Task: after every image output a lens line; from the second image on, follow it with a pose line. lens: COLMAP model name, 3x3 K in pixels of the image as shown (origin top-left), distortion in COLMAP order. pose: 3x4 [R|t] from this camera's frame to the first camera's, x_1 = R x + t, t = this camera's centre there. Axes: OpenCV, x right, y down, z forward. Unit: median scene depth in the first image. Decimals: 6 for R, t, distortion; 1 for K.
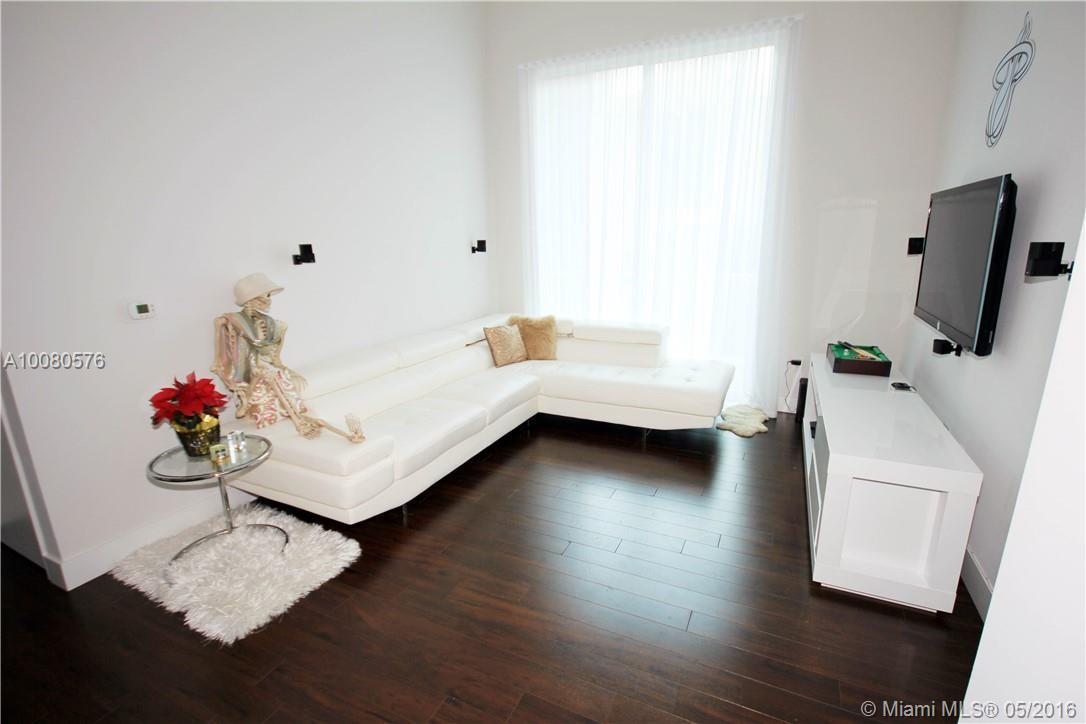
lens RADIAL K [[500.9, 0, 544.0], [0, 500.9, 365.7], [0, 0, 1]] dist [-0.001905, -0.002219]
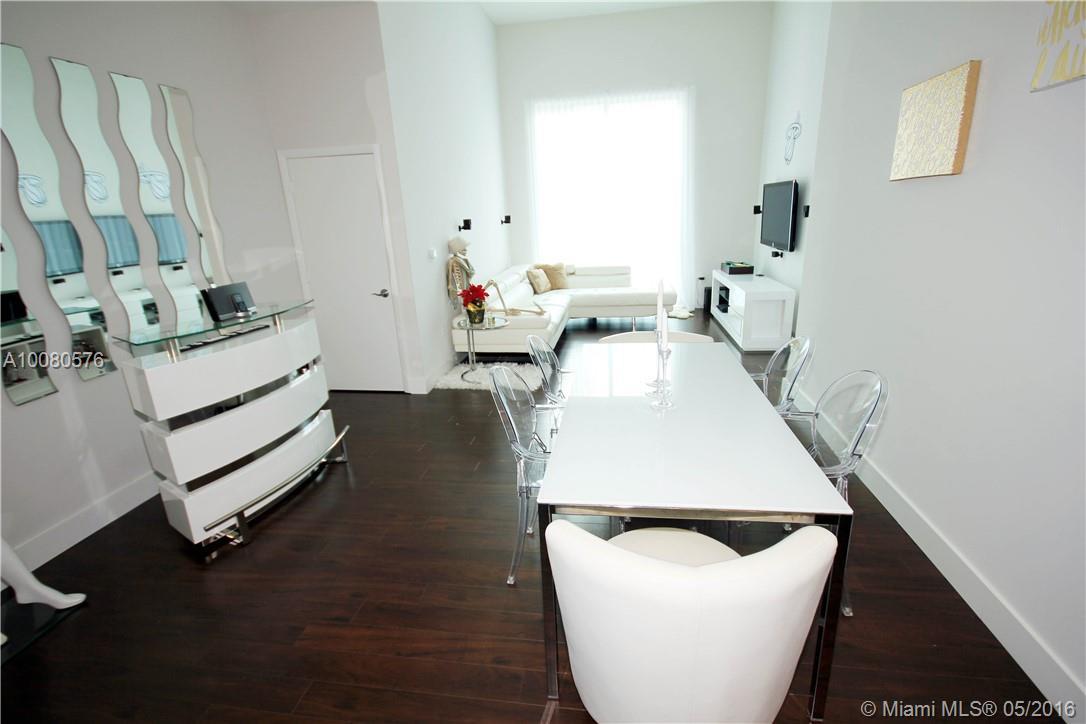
lens RADIAL K [[500.9, 0, 538.2], [0, 500.9, 369.9], [0, 0, 1]] dist [-0.001905, -0.002219]
pose [[0.957723, -0.115327, 0.263566, -0.549169], [0.101439, 0.992666, 0.065754, 0.138026], [-0.269216, -0.036238, 0.962398, -0.562959]]
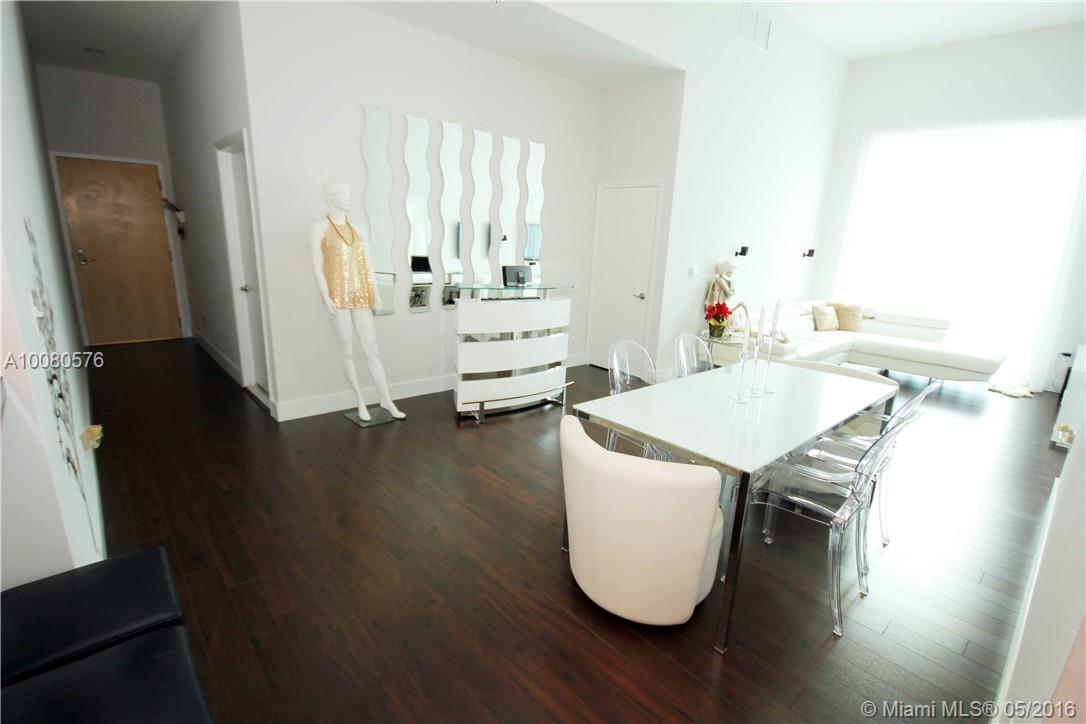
lens RADIAL K [[500.9, 0, 541.6], [0, 500.9, 369.8], [0, 0, 1]] dist [-0.001905, -0.002219]
pose [[0.923773, 0.149655, -0.352487, -0.323974], [-0.147884, 0.988483, 0.032115, 0.198515], [0.353233, 0.022460, 0.935266, -0.757085]]
